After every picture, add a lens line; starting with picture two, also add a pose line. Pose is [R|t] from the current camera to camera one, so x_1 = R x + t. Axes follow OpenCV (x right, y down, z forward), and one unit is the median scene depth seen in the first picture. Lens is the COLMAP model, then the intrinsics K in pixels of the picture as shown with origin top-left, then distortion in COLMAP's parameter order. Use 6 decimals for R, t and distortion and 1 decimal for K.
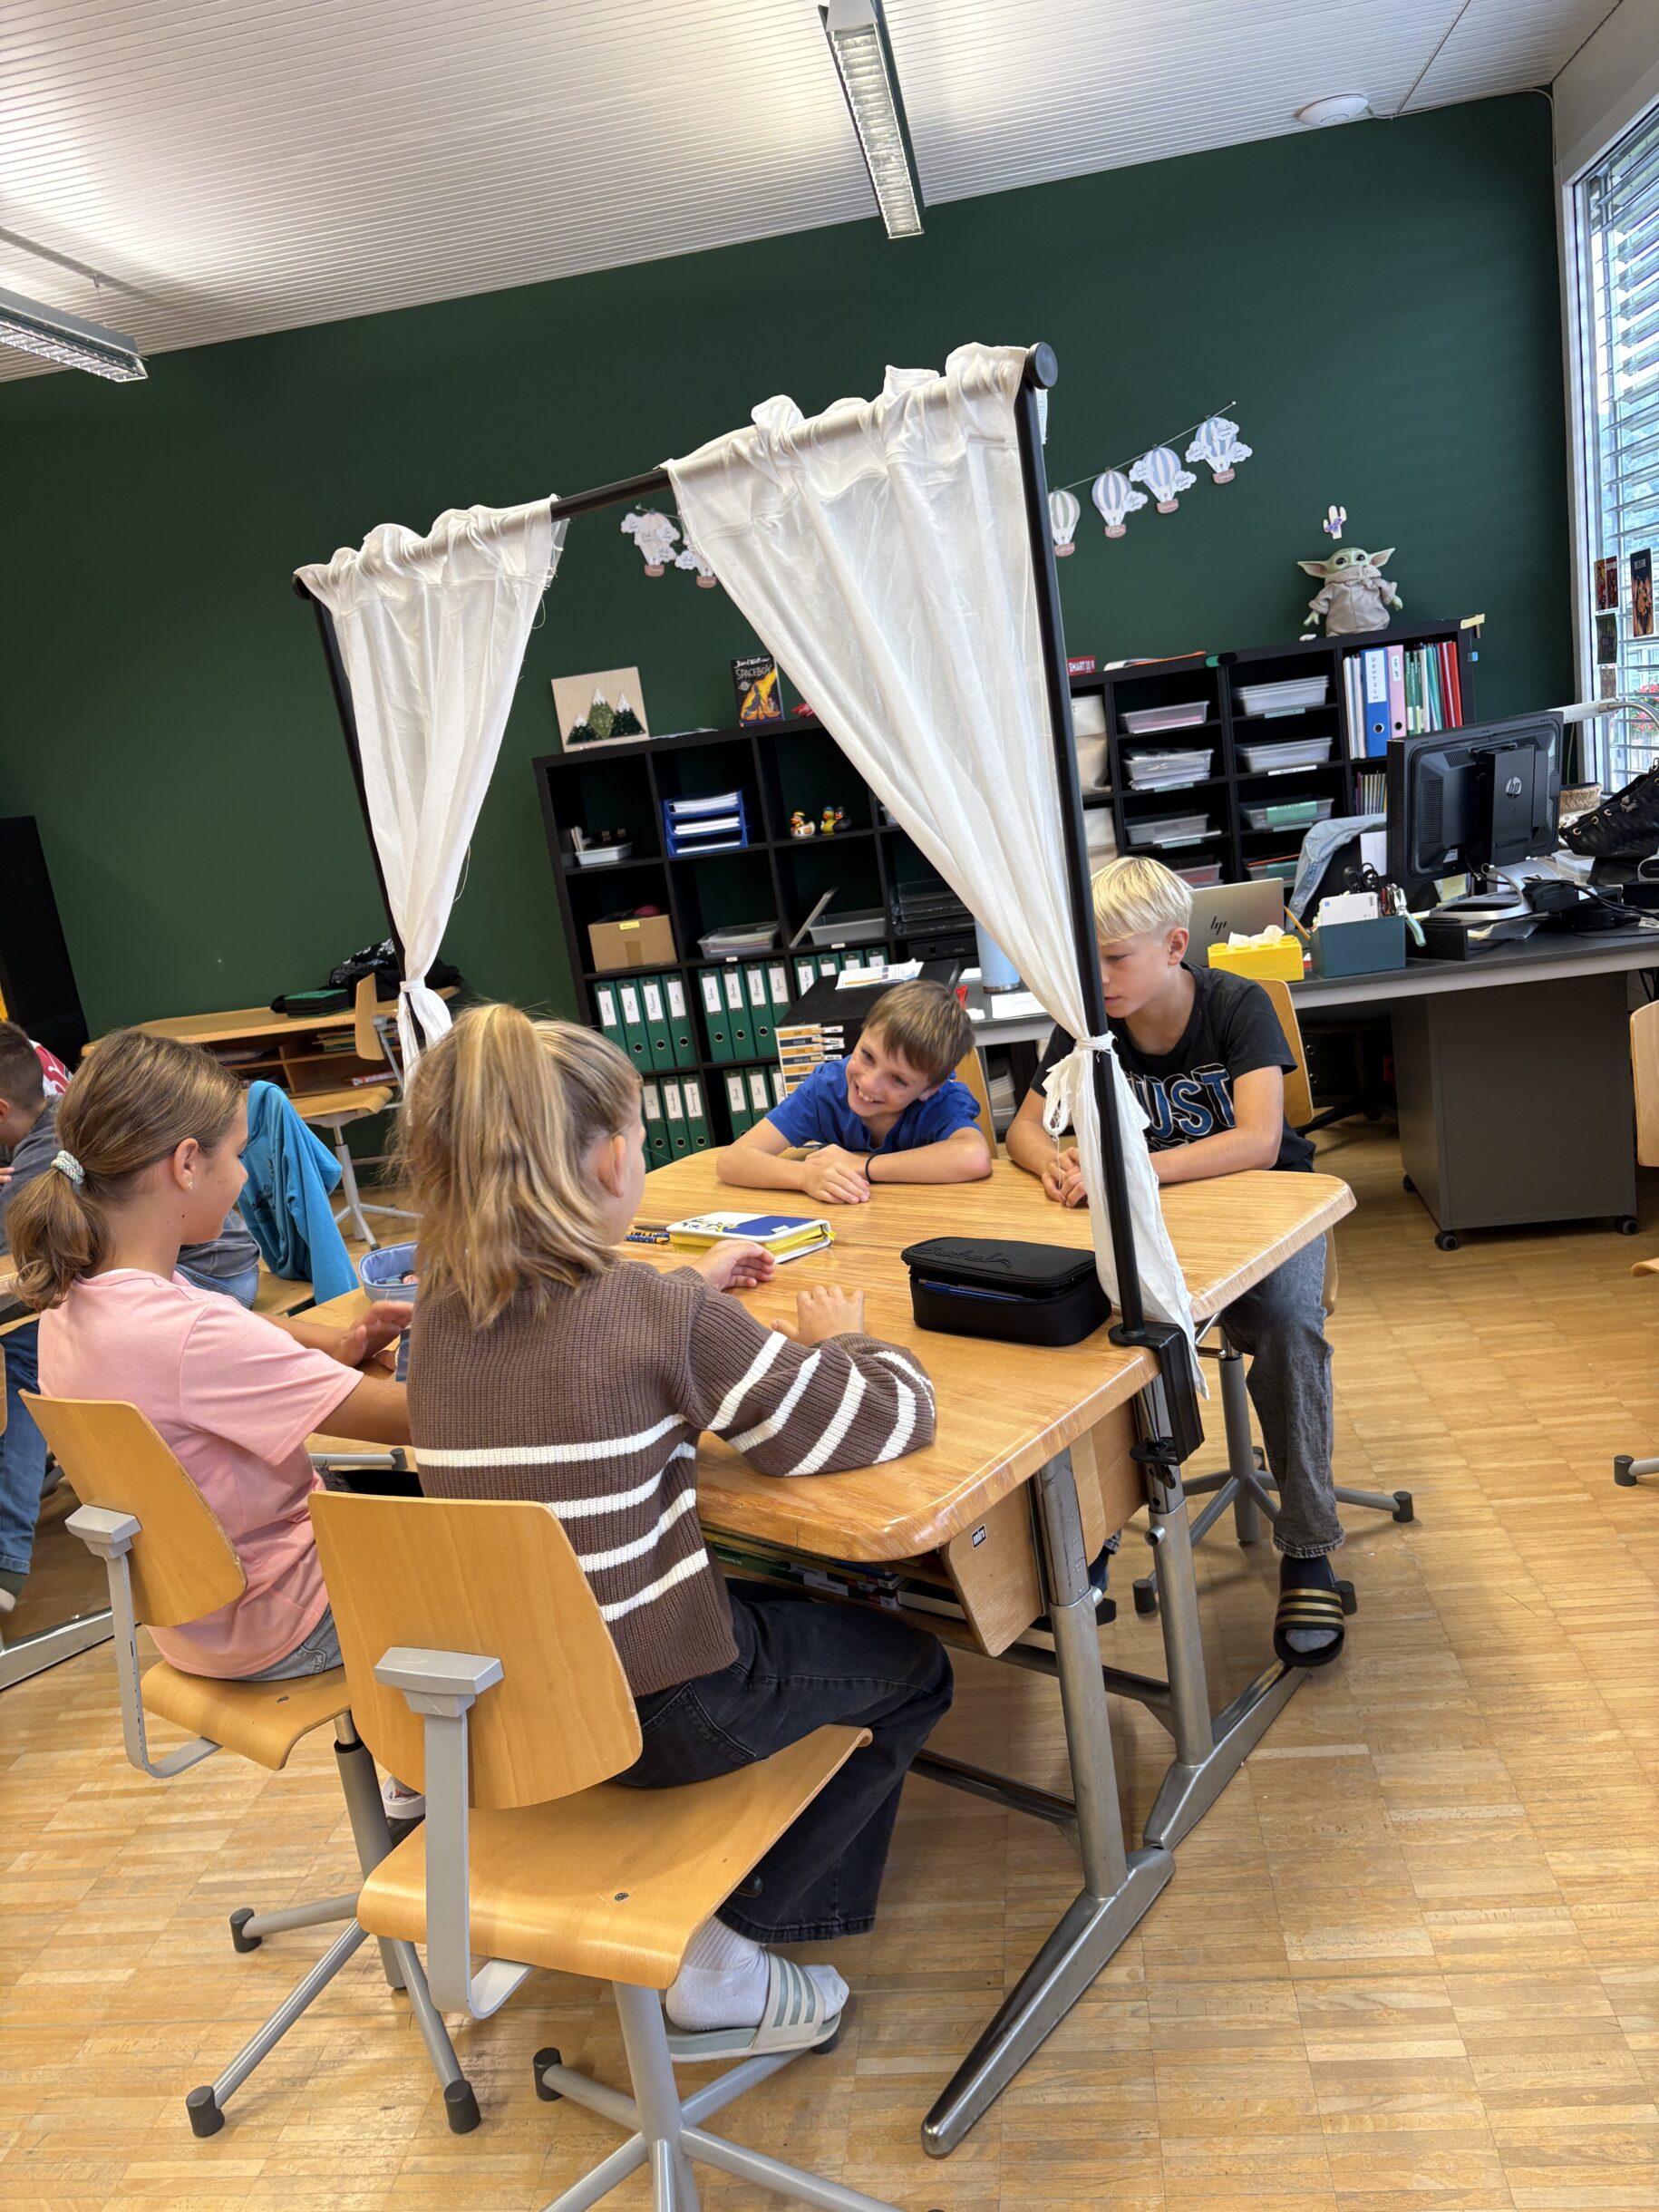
lens RADIAL K [[1663.5, 0, 843.8], [0, 1663.5, 1100.6], [0, 0, 1]] dist [0.041163, -0.040200]
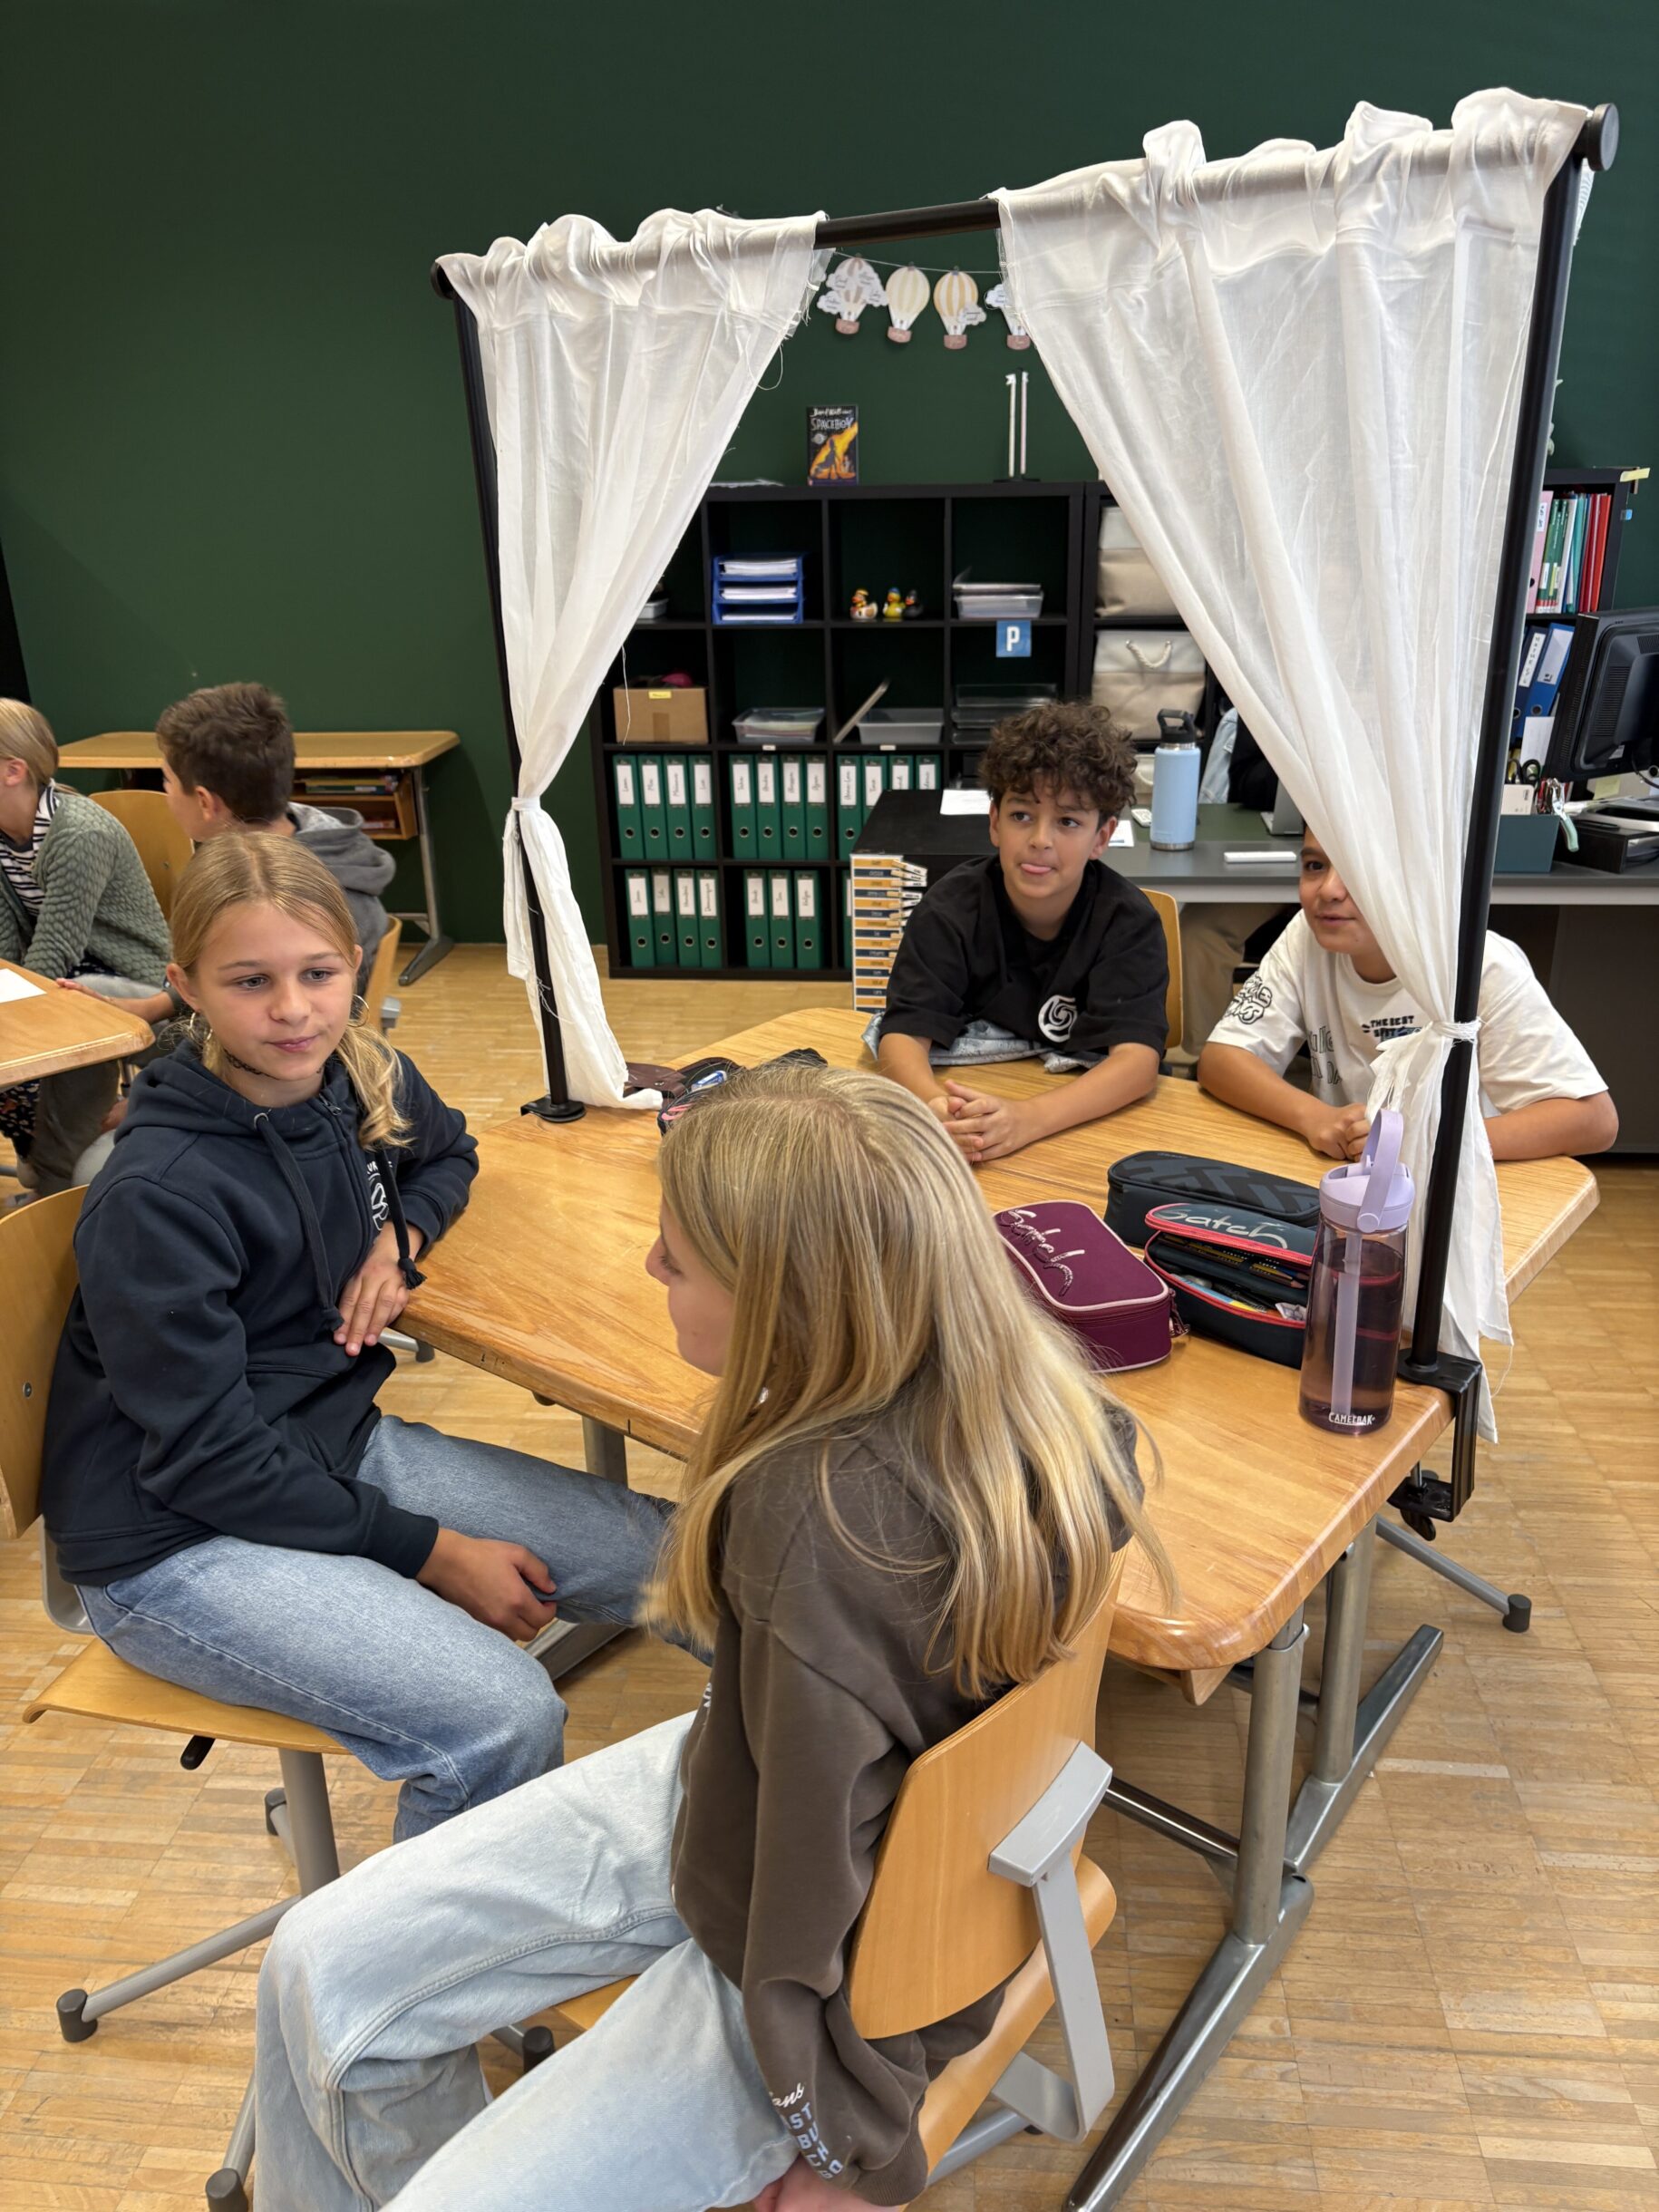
lens RADIAL K [[1663.5, 0, 850.4], [0, 1663.5, 1107.1], [0, 0, 1]] dist [0.041163, -0.040200]
pose [[0.991849, 0.109208, 0.065644, -0.153126], [-0.117551, 0.983049, 0.140698, -0.062881], [-0.049166, -0.147267, 0.987874, 0.165472]]
